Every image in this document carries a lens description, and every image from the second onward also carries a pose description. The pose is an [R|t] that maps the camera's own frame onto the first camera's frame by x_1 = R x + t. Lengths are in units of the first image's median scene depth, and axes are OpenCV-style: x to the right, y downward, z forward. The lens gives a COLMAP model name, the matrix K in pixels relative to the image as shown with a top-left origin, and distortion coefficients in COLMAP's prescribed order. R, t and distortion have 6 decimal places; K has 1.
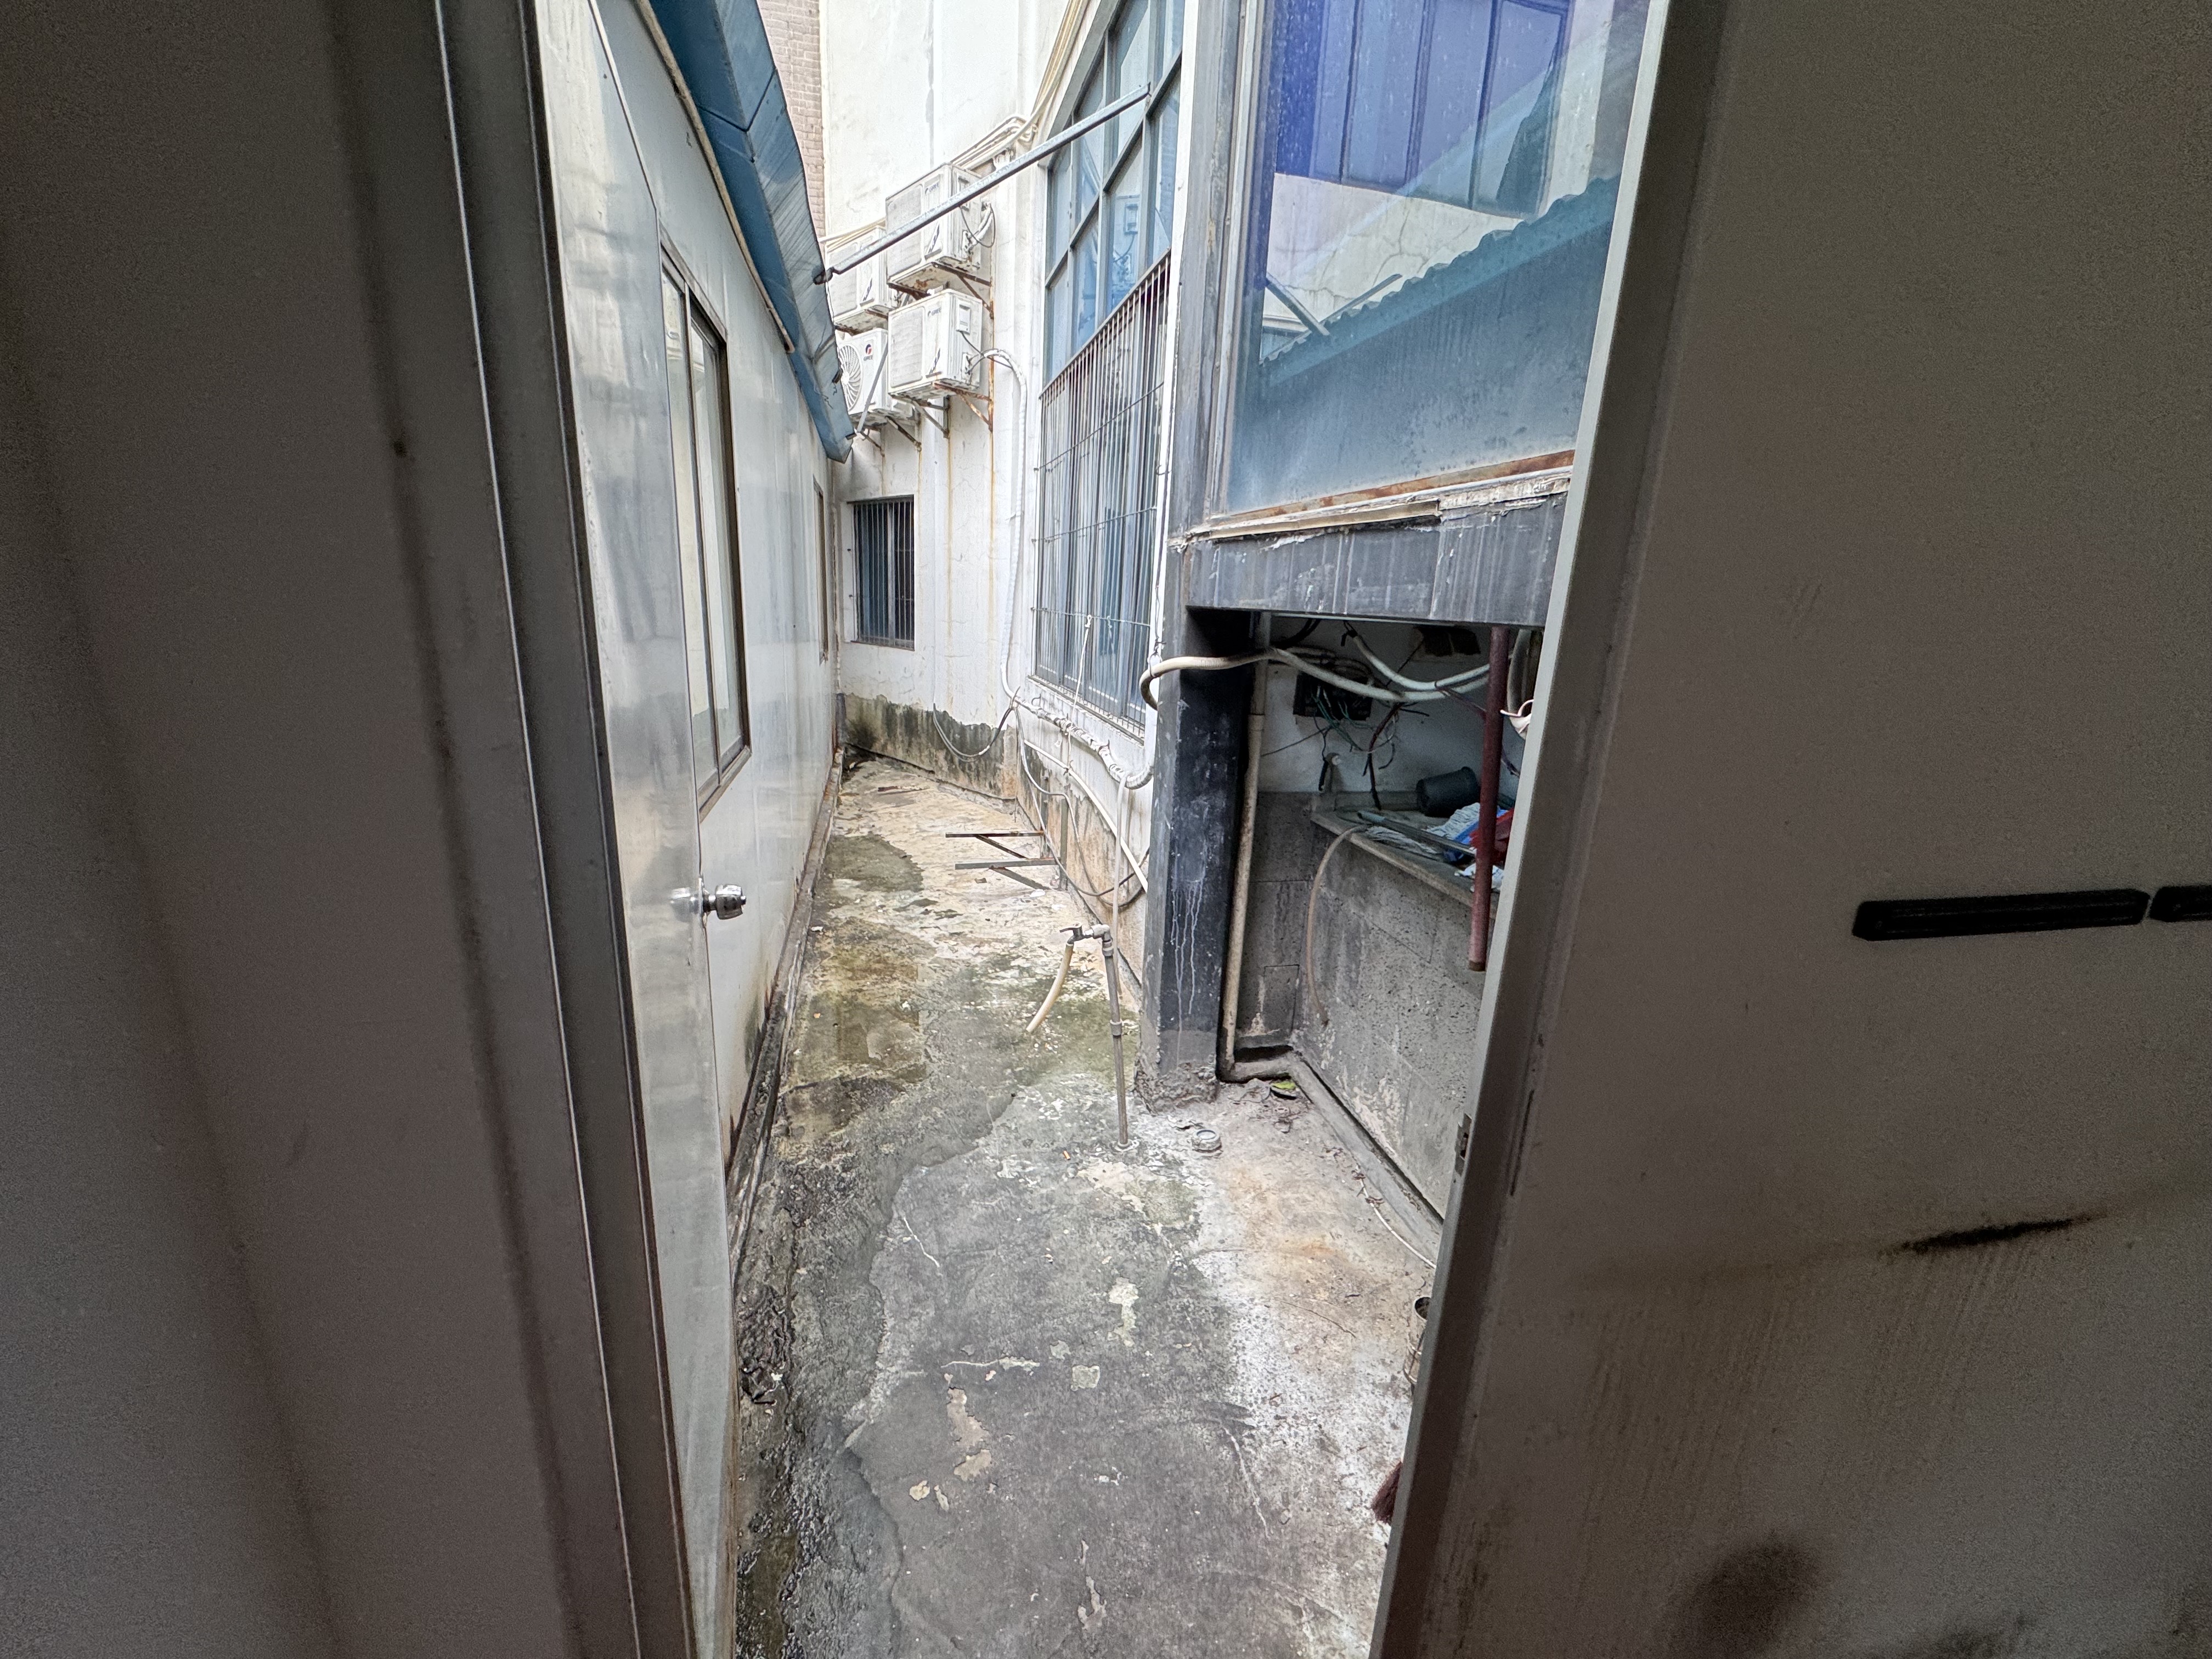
lens RADIAL K [[883.4, 0, 1105.6], [0, 883.4, 826.6], [0, 0, 1]] dist [-0.003277, 0.000308]
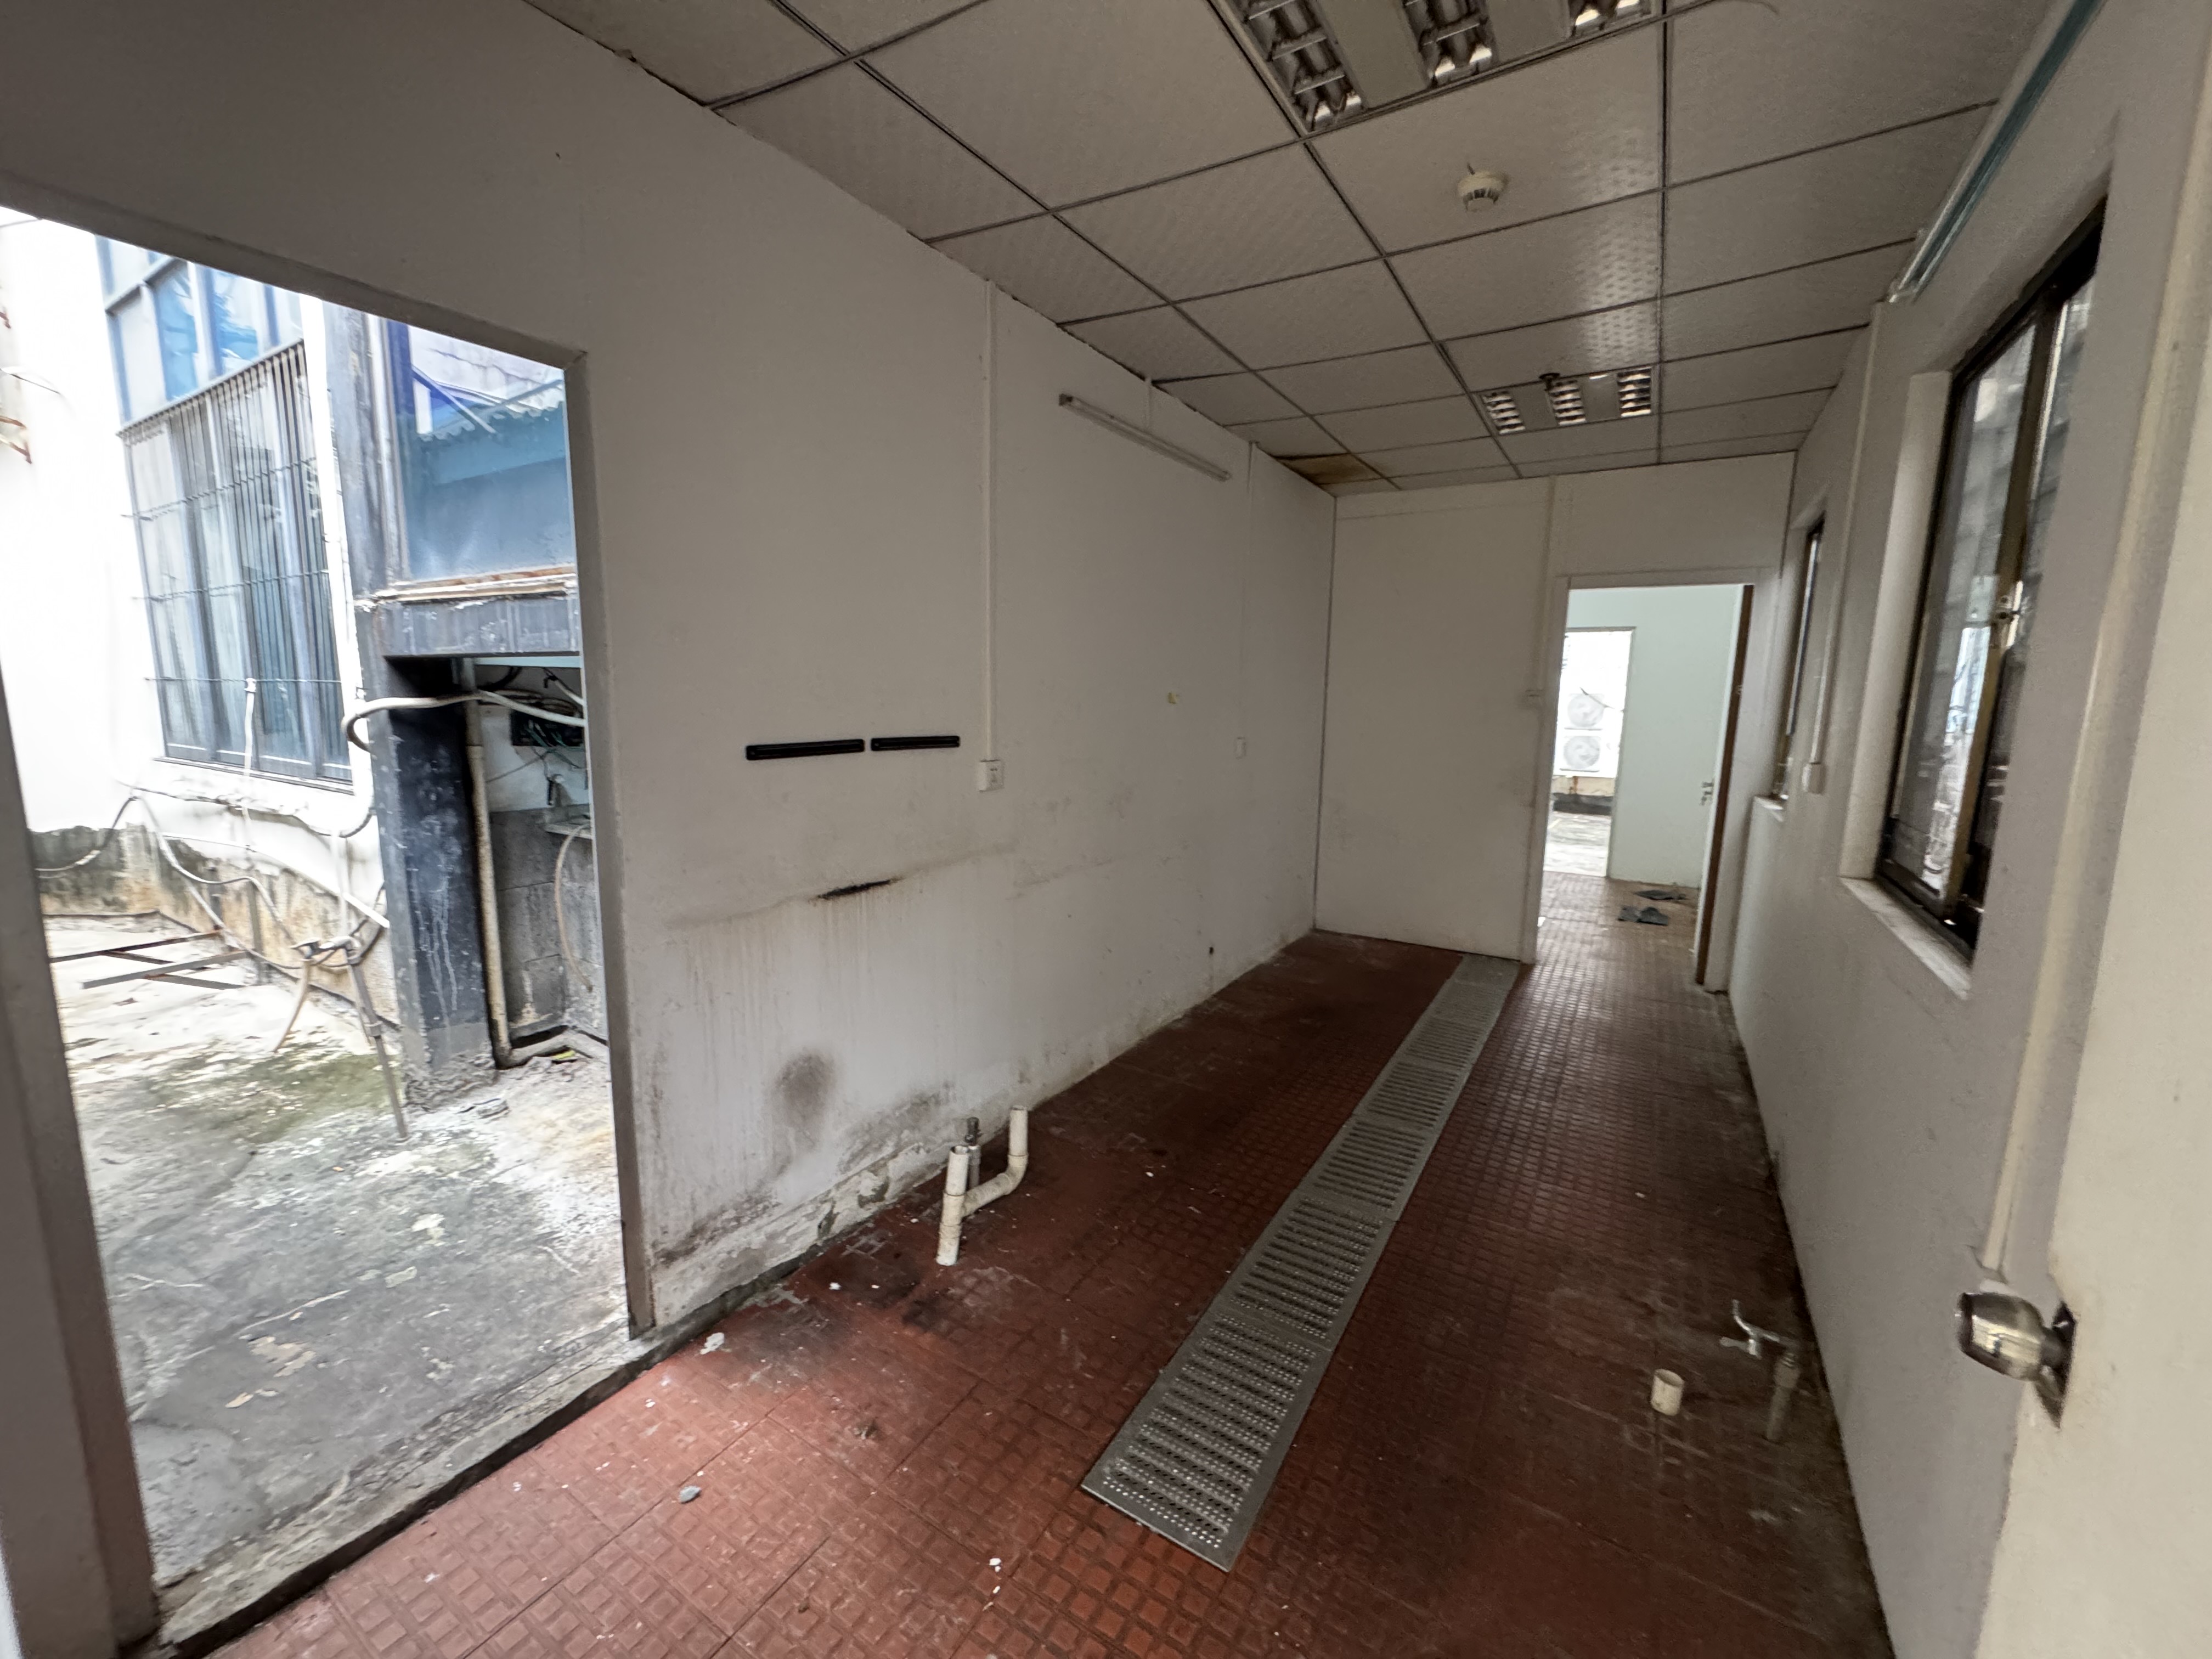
lens RADIAL K [[886.9, 0, 1103.7], [0, 886.9, 827.4], [0, 0, 1]] dist [-0.001070, -0.000897]
pose [[0.717020, -0.138640, 0.683126, -0.053358], [0.192194, 0.981354, -0.002565, 0.146589], [-0.670033, 0.133131, 0.730296, -0.431929]]
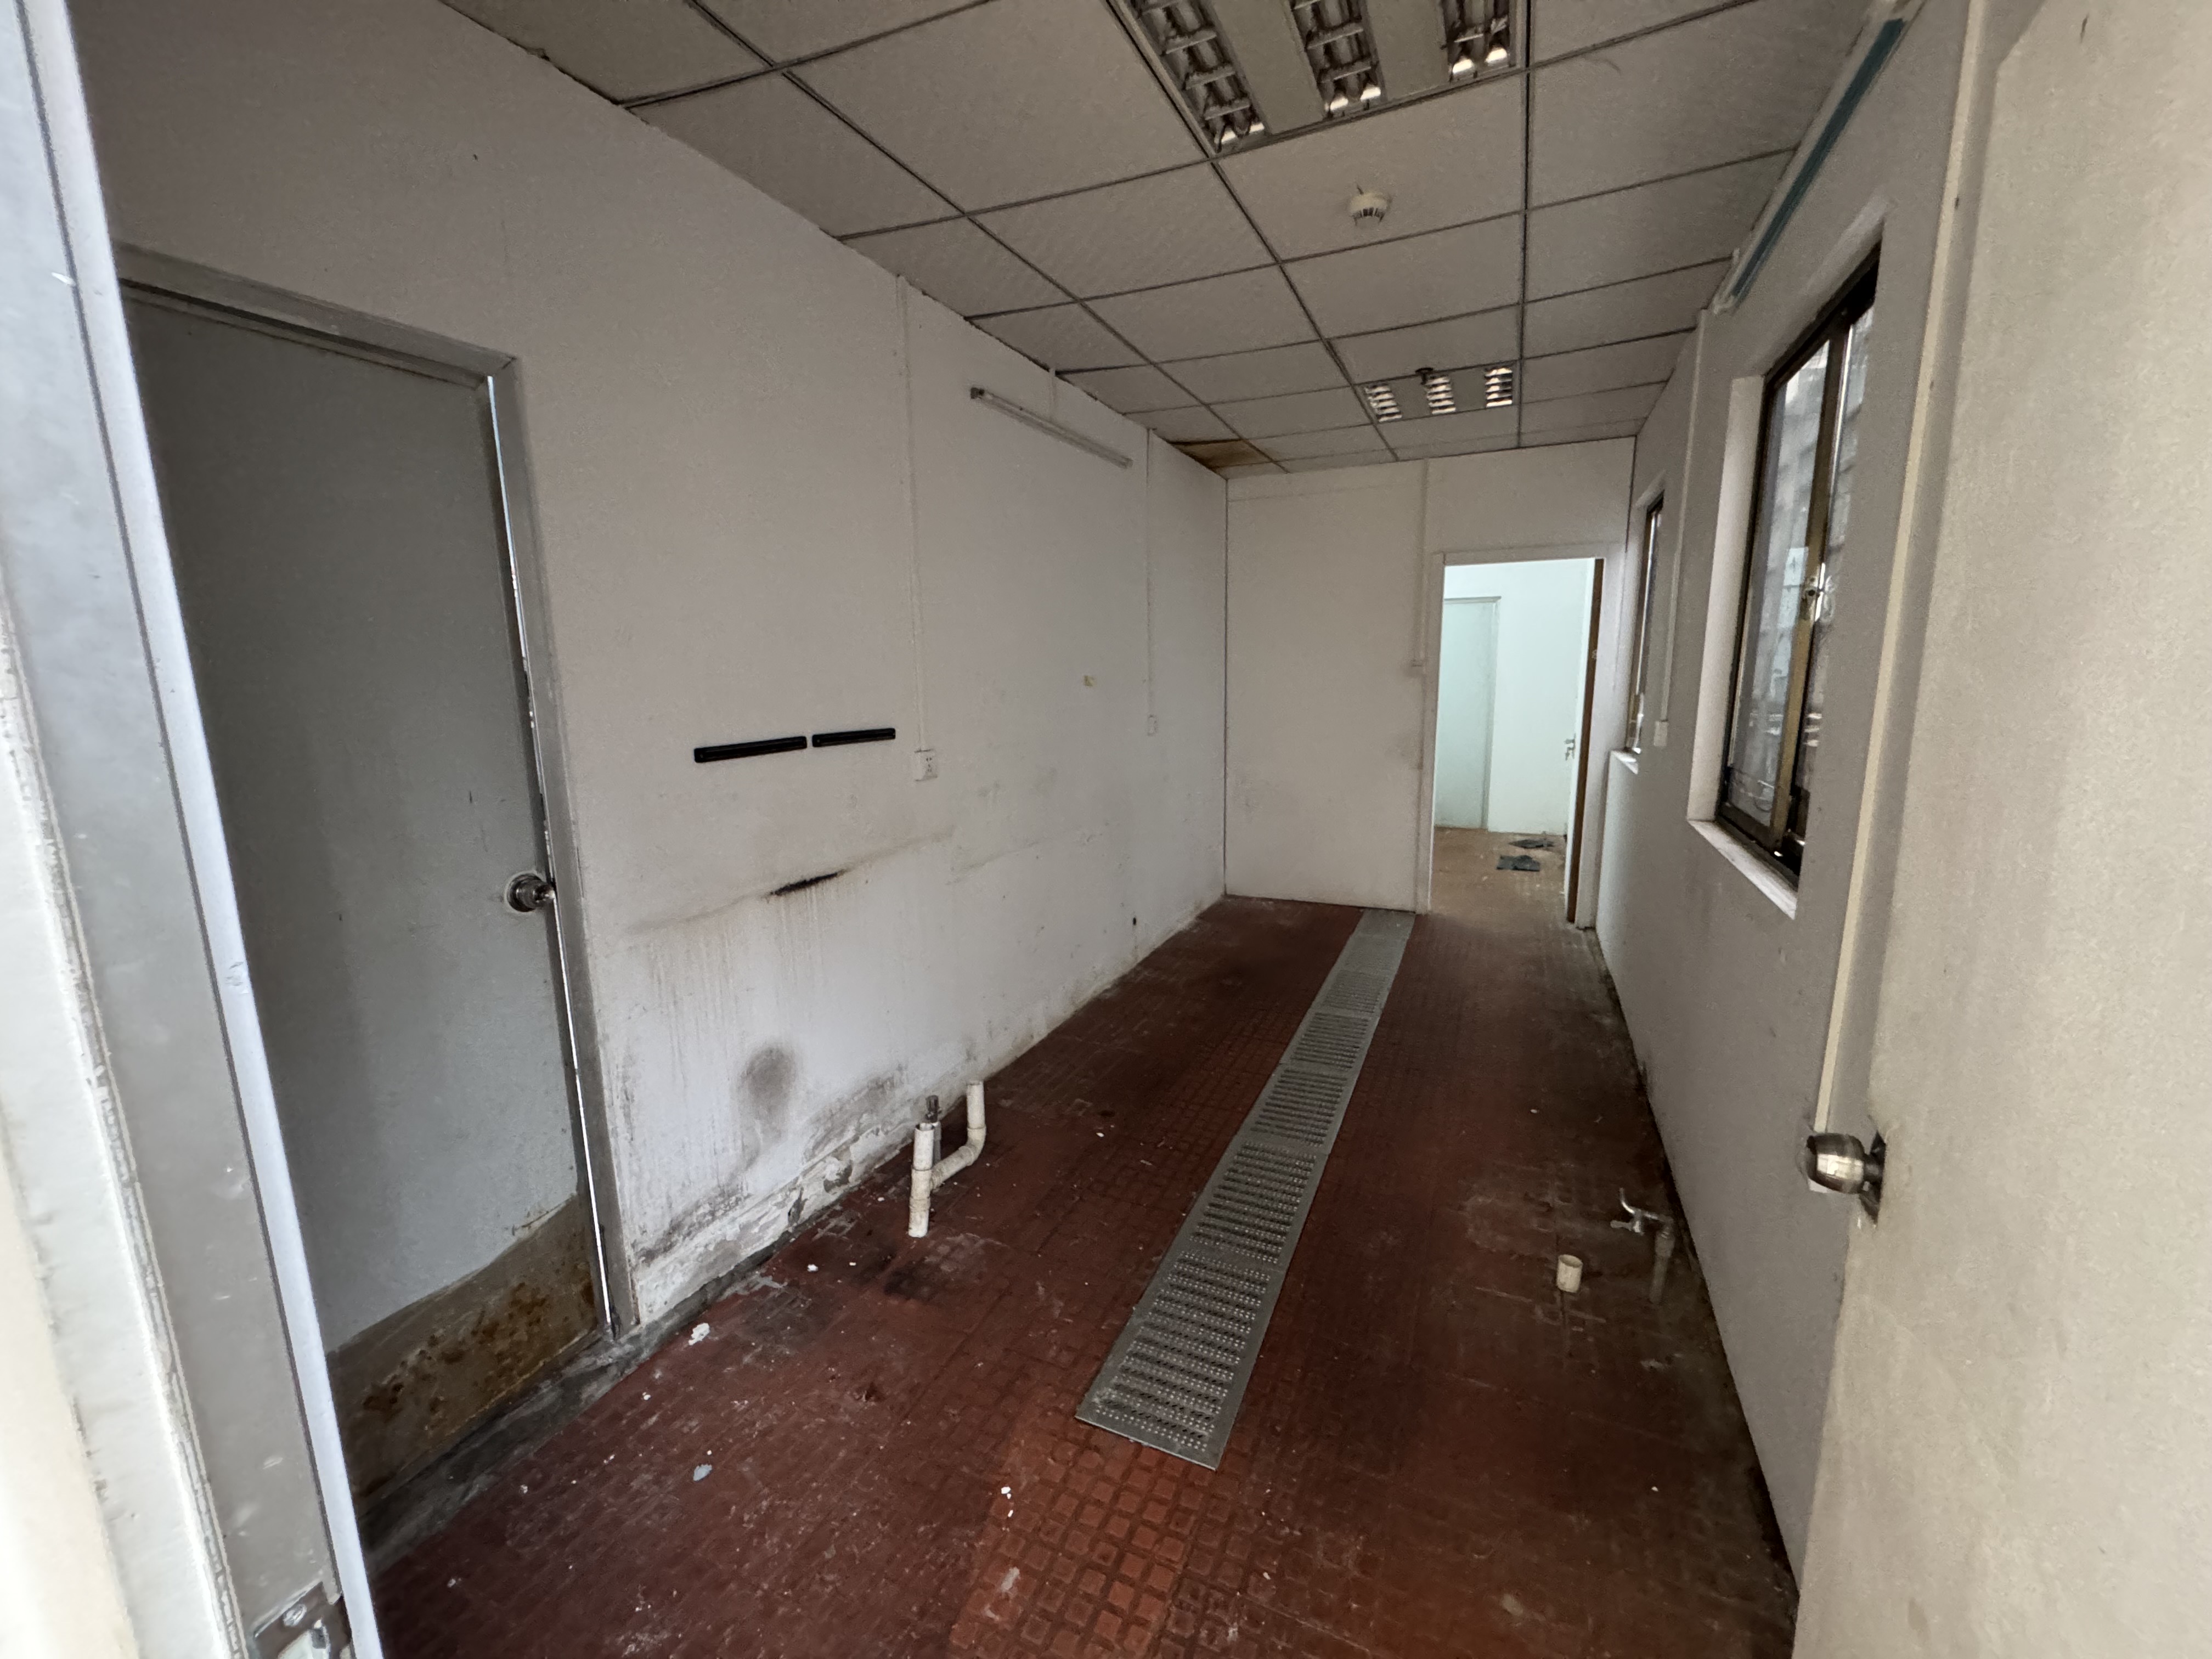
lens RADIAL K [[883.4, 0, 1105.6], [0, 883.4, 826.6], [0, 0, 1]] dist [-0.003277, 0.000308]
pose [[0.622879, -0.192411, 0.758288, -0.110817], [0.241091, 0.969319, 0.047920, 0.132406], [-0.744243, 0.152968, 0.650157, -0.431079]]
